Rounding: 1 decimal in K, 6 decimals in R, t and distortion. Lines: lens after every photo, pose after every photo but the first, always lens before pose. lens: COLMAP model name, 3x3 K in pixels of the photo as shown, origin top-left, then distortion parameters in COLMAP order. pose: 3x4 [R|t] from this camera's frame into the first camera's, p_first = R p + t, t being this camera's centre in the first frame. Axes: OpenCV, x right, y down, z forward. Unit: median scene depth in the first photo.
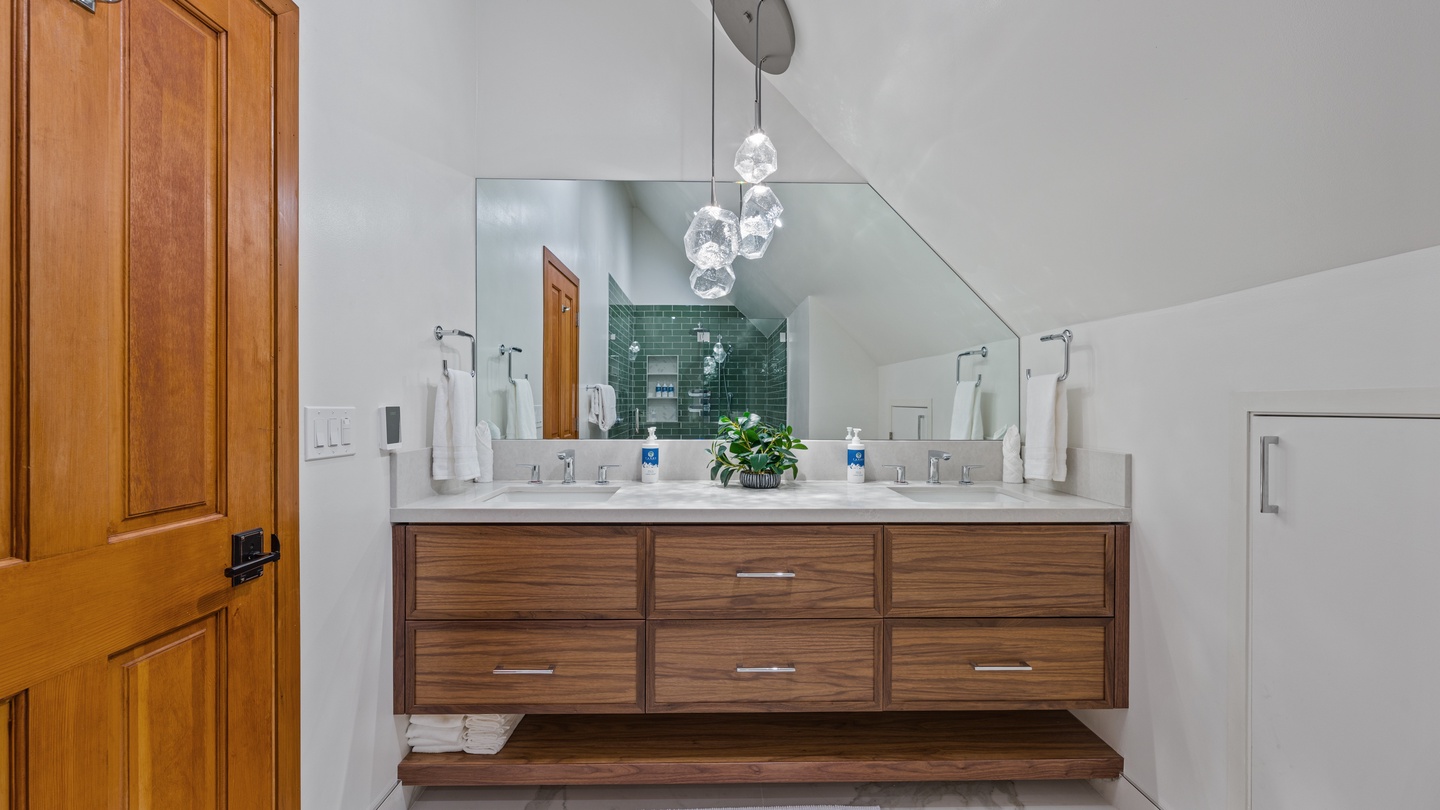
lens RADIAL K [[498.4, 0, 718.5], [0, 498.4, 404.1], [0, 0, 1]] dist [-0.000818, -0.000103]
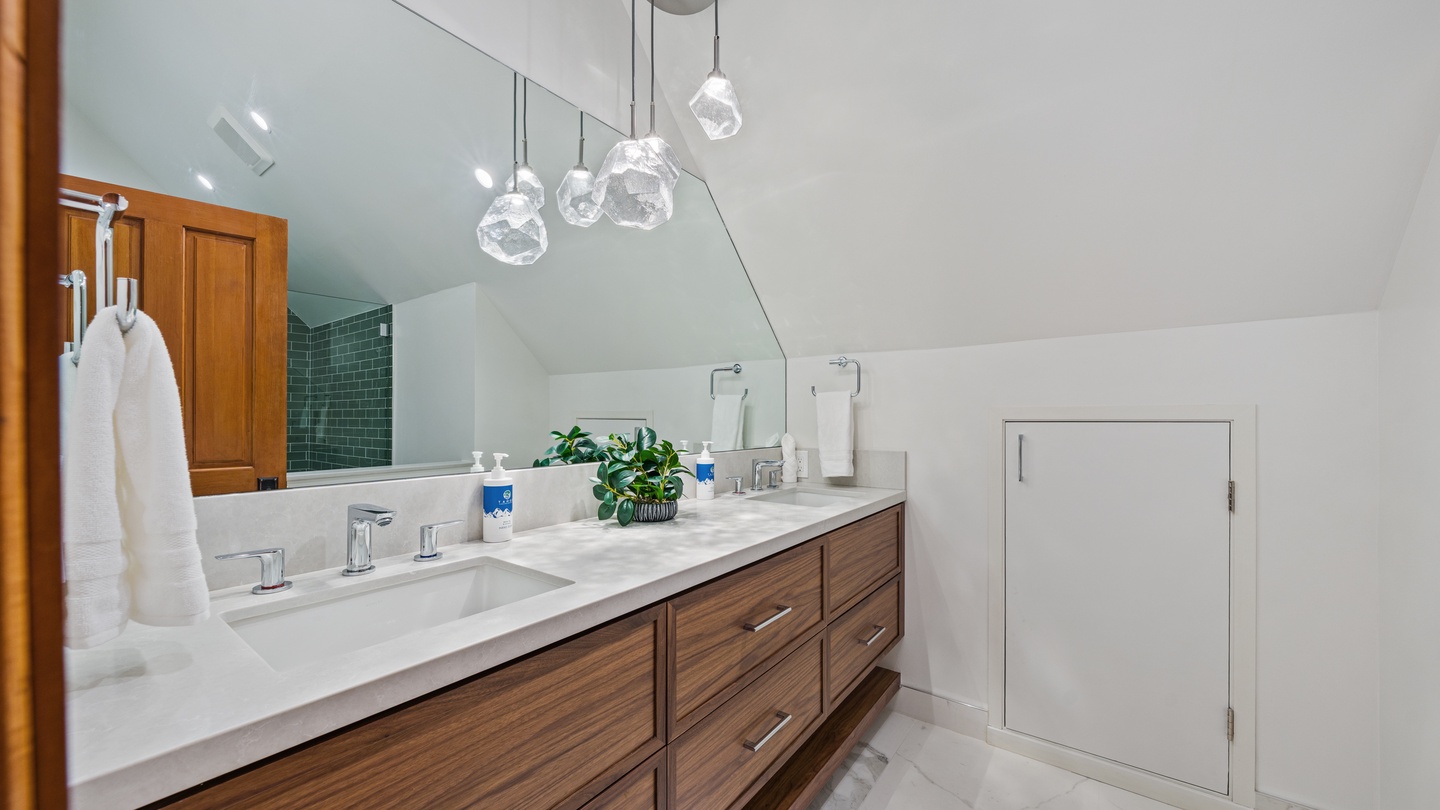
lens RADIAL K [[498.4, 0, 718.5], [0, 498.4, 404.1], [0, 0, 1]] dist [-0.000818, -0.000103]
pose [[0.644122, 0.015423, 0.764767, -0.582021], [0.001302, 0.999773, -0.021260, -0.002542], [-0.764921, 0.014690, 0.643956, 0.494259]]
